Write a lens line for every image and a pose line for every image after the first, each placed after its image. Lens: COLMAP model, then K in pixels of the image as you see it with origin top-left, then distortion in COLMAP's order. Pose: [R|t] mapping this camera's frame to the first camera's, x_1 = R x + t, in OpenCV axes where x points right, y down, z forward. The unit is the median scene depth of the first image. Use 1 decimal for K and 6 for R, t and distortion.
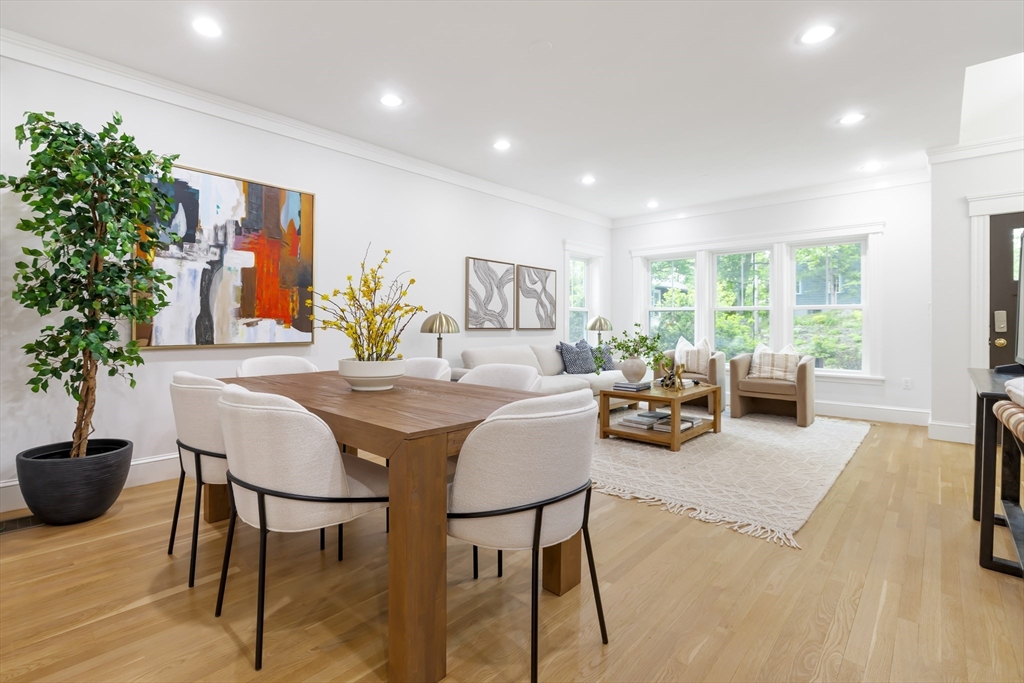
lens RADIAL K [[472.9, 0, 489.6], [0, 472.9, 321.7], [0, 0, 1]] dist [-0.009546, 0.000286]
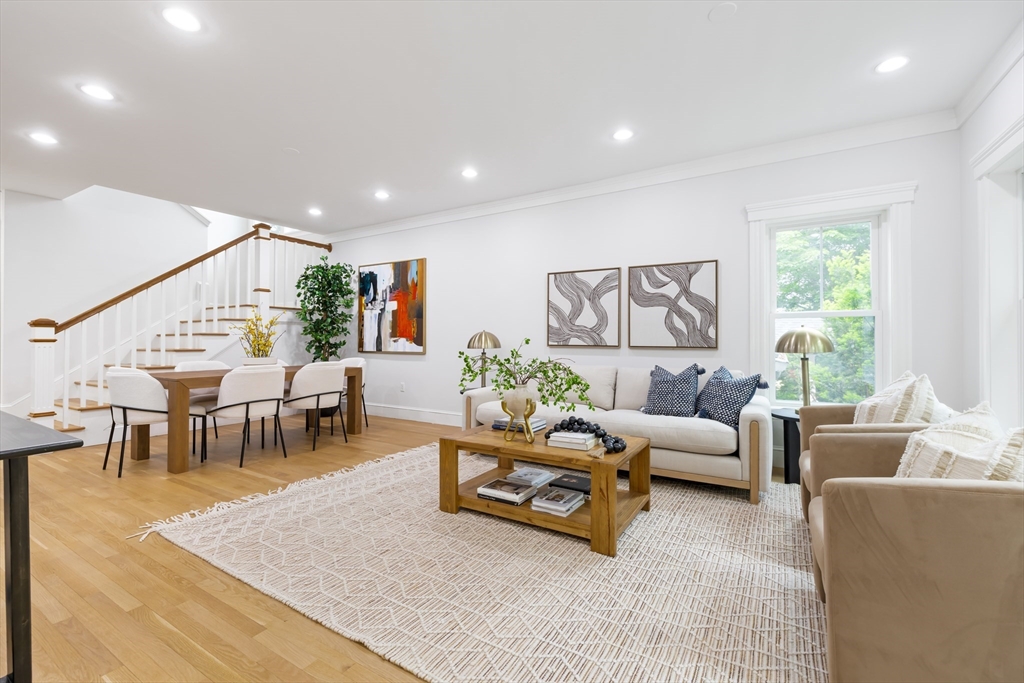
lens RADIAL K [[439.0, 0, 511.5], [0, 439.0, 335.7], [0, 0, 1]] dist [-0.001130, 0.000975]
pose [[0.219651, -0.012365, -0.975500, 0.959095], [0.005269, 0.999920, -0.011489, 0.004989], [0.975564, -0.002616, 0.219698, 0.828096]]
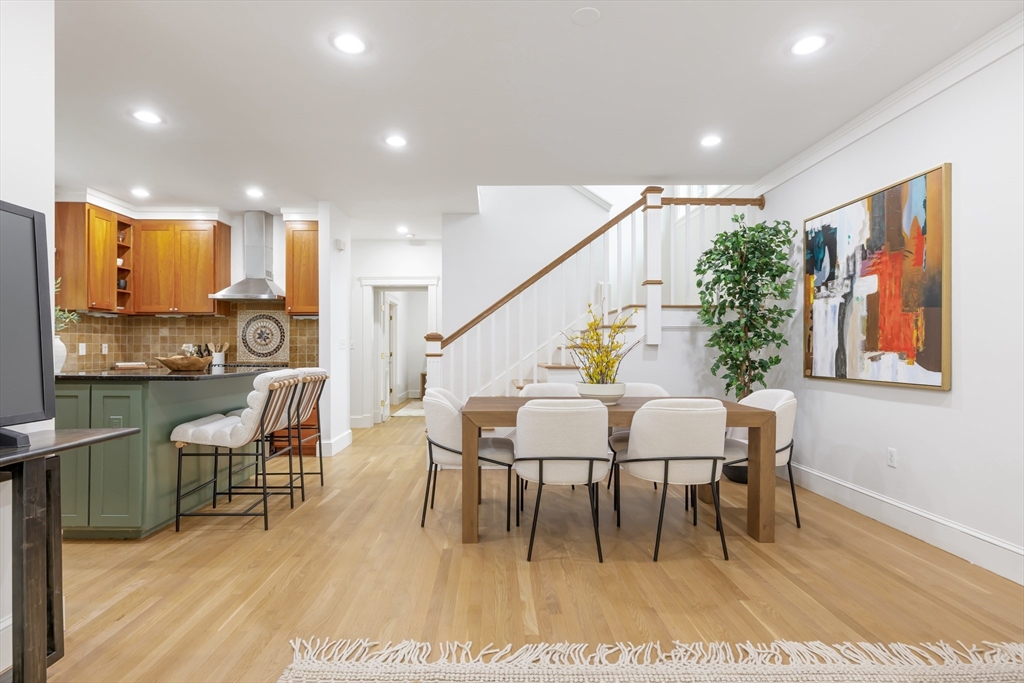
lens RADIAL K [[510.2, 0, 504.2], [0, 510.2, 350.0], [0, 0, 1]] dist [-0.005201, -0.000368]
pose [[-0.706015, -0.002553, -0.708192, 0.492851], [0.001600, 0.999985, -0.005201, -0.005228], [0.708195, -0.004805, -0.706000, 0.916414]]
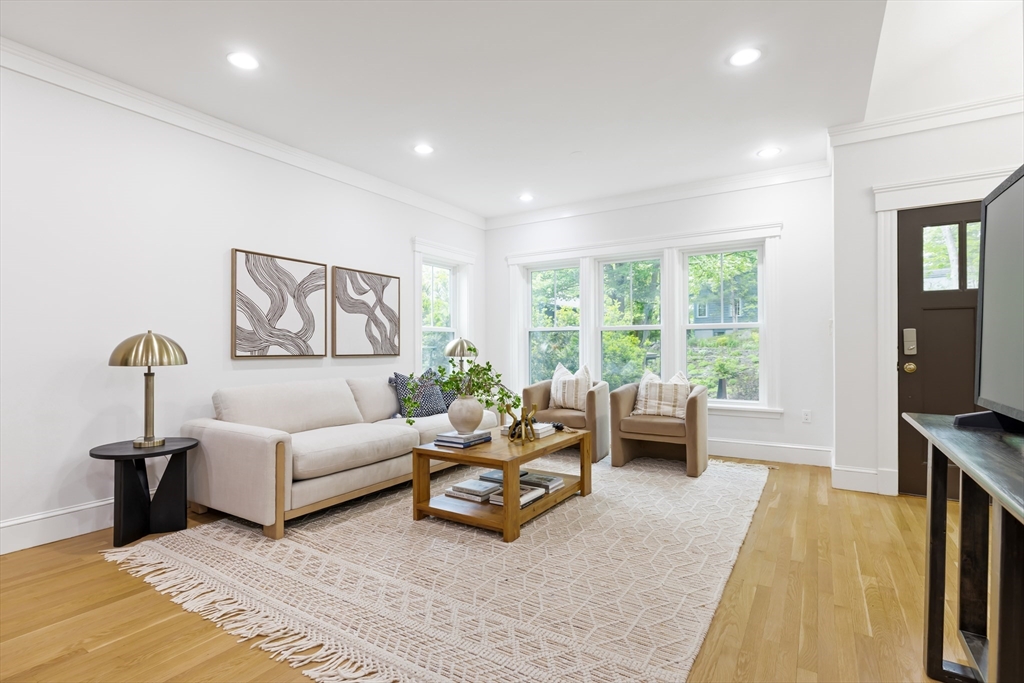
lens RADIAL K [[488.5, 0, 514.7], [0, 488.5, 345.6], [0, 0, 1]] dist [-0.008297, -0.000016]
pose [[0.978972, -0.006961, 0.203876, 0.228243], [0.006777, 0.999976, 0.001604, 0.000297], [-0.203882, -0.000188, 0.978995, 0.287601]]
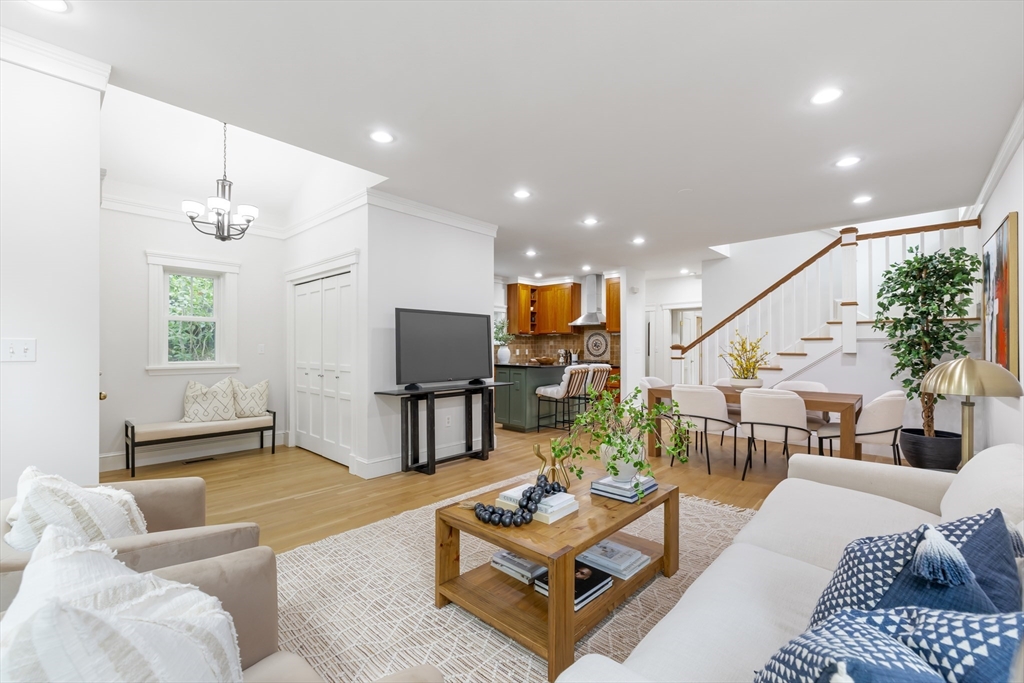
lens RADIAL K [[439.0, 0, 505.3], [0, 439.0, 349.1], [0, 0, 1]] dist [-0.001130, 0.000975]
pose [[-0.999841, -0.003864, -0.017397, 0.445544], [-0.003832, 0.999991, -0.001843, -0.025627], [0.017404, -0.001776, -0.999847, 1.506402]]
